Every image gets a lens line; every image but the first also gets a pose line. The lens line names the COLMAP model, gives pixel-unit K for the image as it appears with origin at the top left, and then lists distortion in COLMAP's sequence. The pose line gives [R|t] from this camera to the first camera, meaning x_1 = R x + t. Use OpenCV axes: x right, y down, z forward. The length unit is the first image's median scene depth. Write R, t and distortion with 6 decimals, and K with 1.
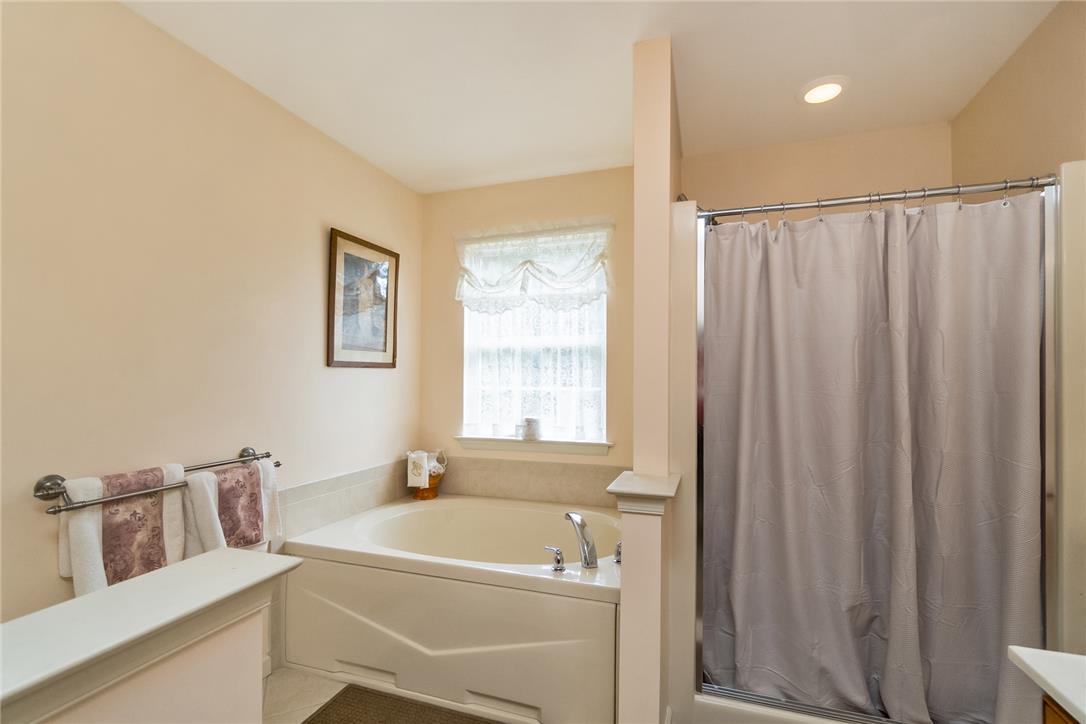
lens RADIAL K [[488.8, 0, 539.1], [0, 488.8, 384.4], [0, 0, 1]] dist [-0.005956, 0.000659]
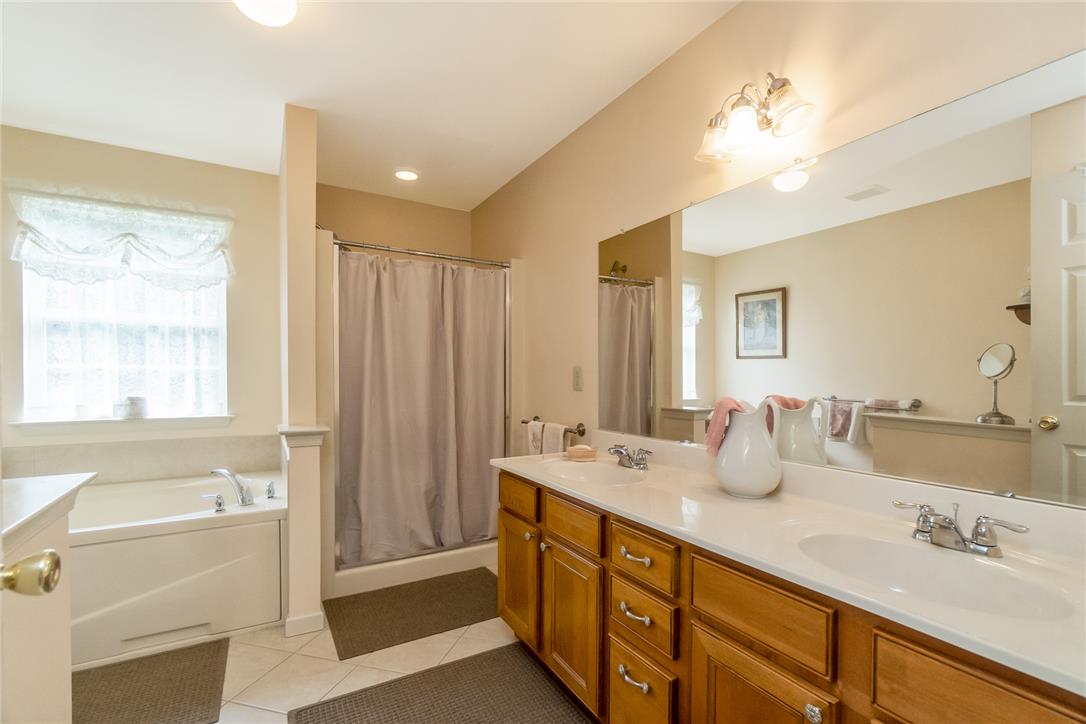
lens RADIAL K [[488.8, 0, 544.3], [0, 488.8, 371.3], [0, 0, 1]] dist [-0.005956, 0.000659]
pose [[0.655506, 0.006271, 0.755164, -0.219539], [0.001138, 0.999956, -0.009292, 0.029276], [-0.755189, 0.006950, 0.655470, -0.252444]]
